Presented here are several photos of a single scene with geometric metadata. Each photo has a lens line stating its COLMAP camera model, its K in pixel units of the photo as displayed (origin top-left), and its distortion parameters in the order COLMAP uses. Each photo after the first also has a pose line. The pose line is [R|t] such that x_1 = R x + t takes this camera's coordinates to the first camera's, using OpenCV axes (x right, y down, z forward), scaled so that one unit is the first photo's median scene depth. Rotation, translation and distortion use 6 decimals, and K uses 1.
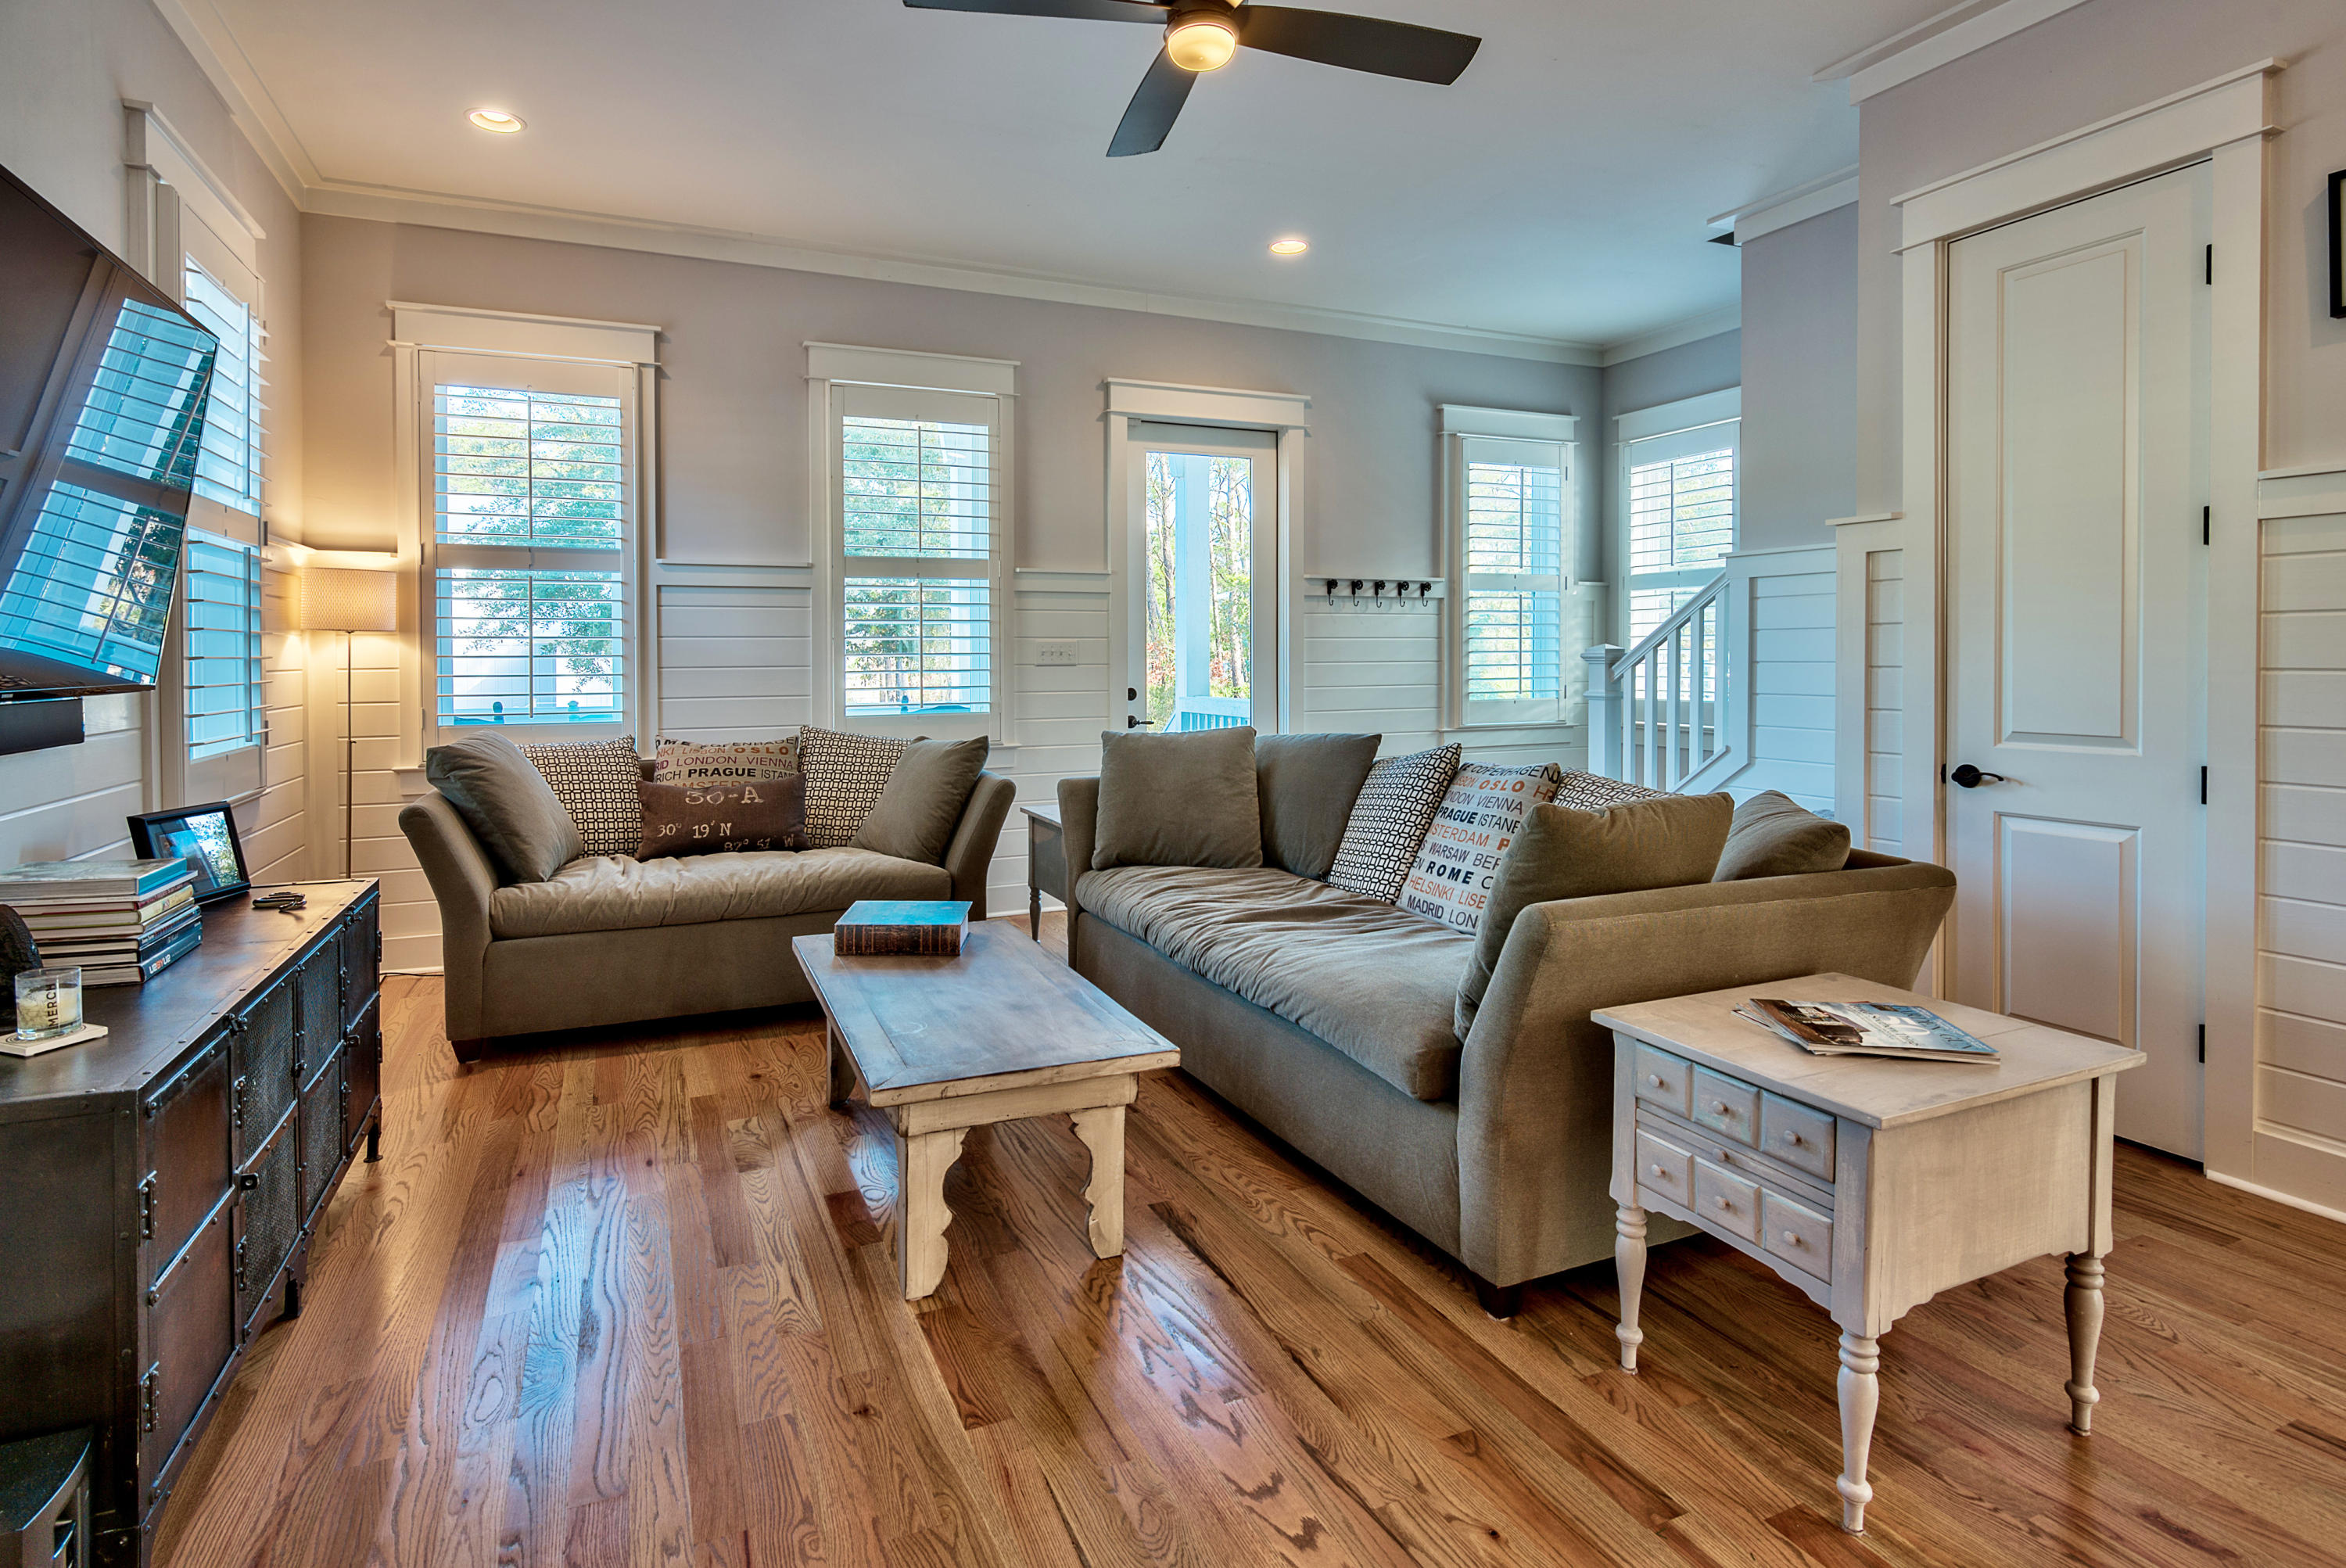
lens RADIAL K [[1173.6, 0, 1140.2], [0, 1173.6, 664.8], [0, 0, 1]] dist [0.002699, 0.000621]
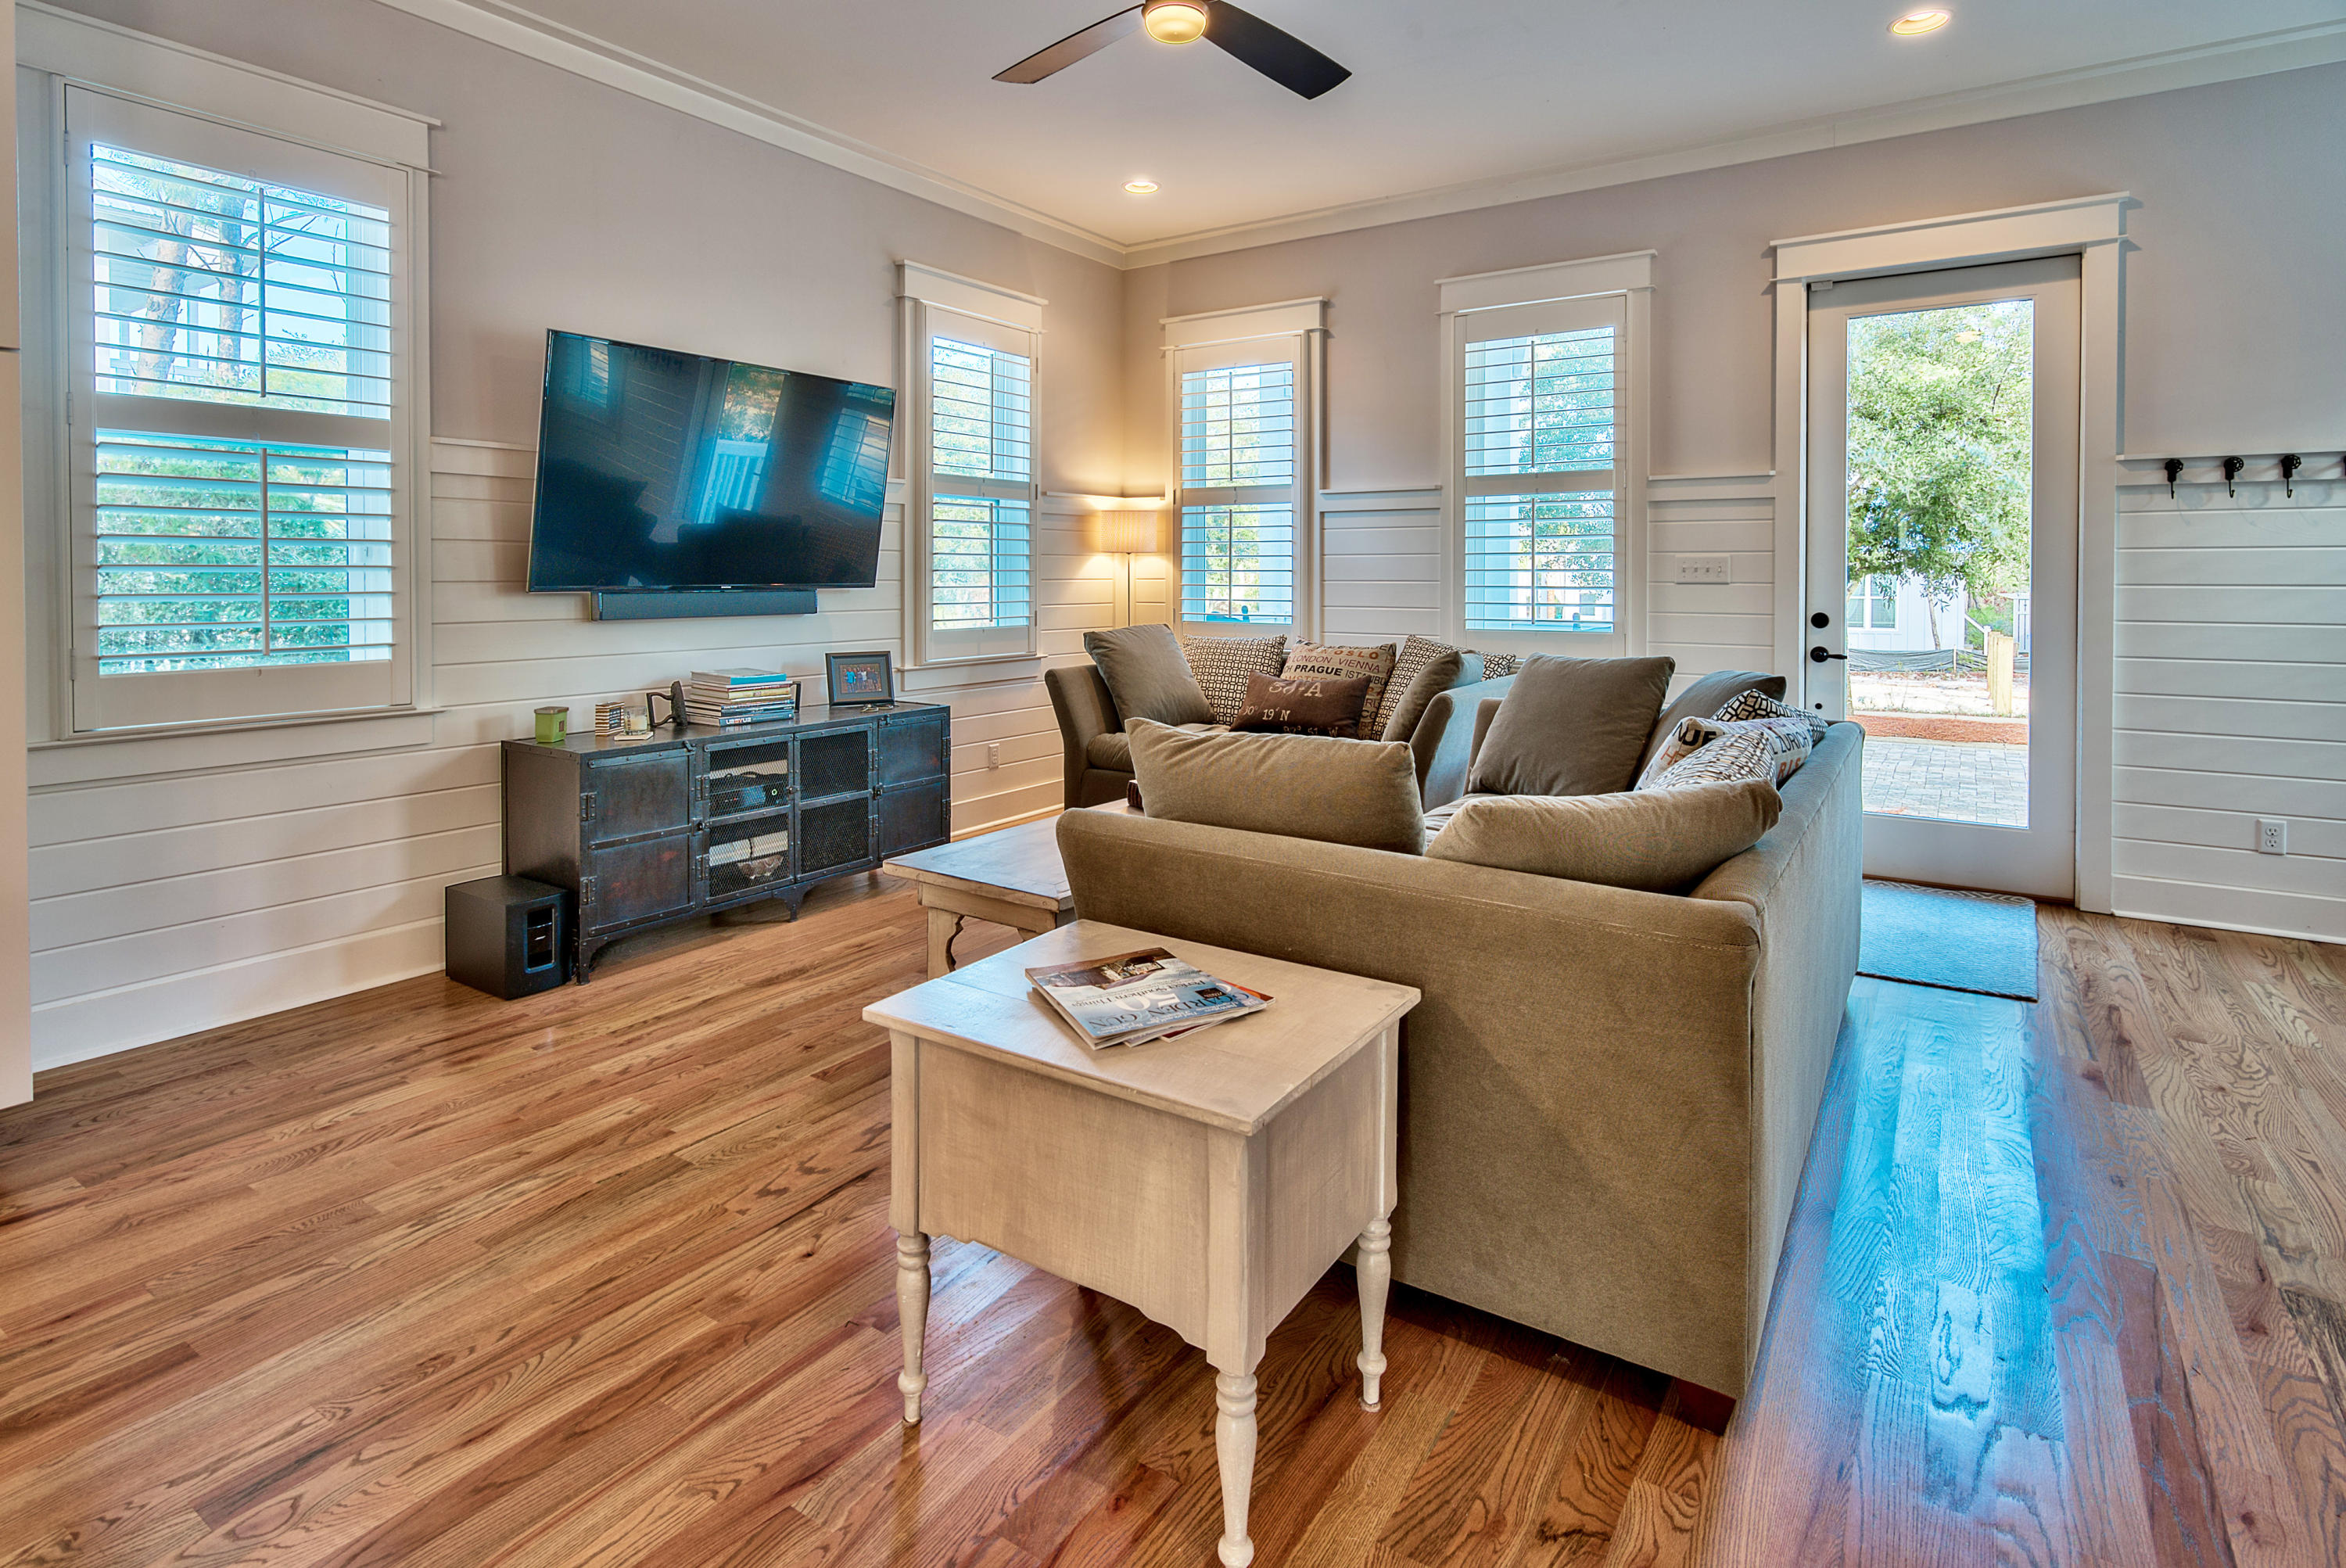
lens RADIAL K [[1198.3, 0, 1172.1], [0, 1198.3, 581.5], [0, 0, 1]] dist [-0.003957, 0.000069]
pose [[0.542448, 0.011277, -0.840013, 0.543461], [-0.011461, 0.999916, 0.006023, -0.002288], [0.840011, 0.006360, 0.542532, 0.210502]]
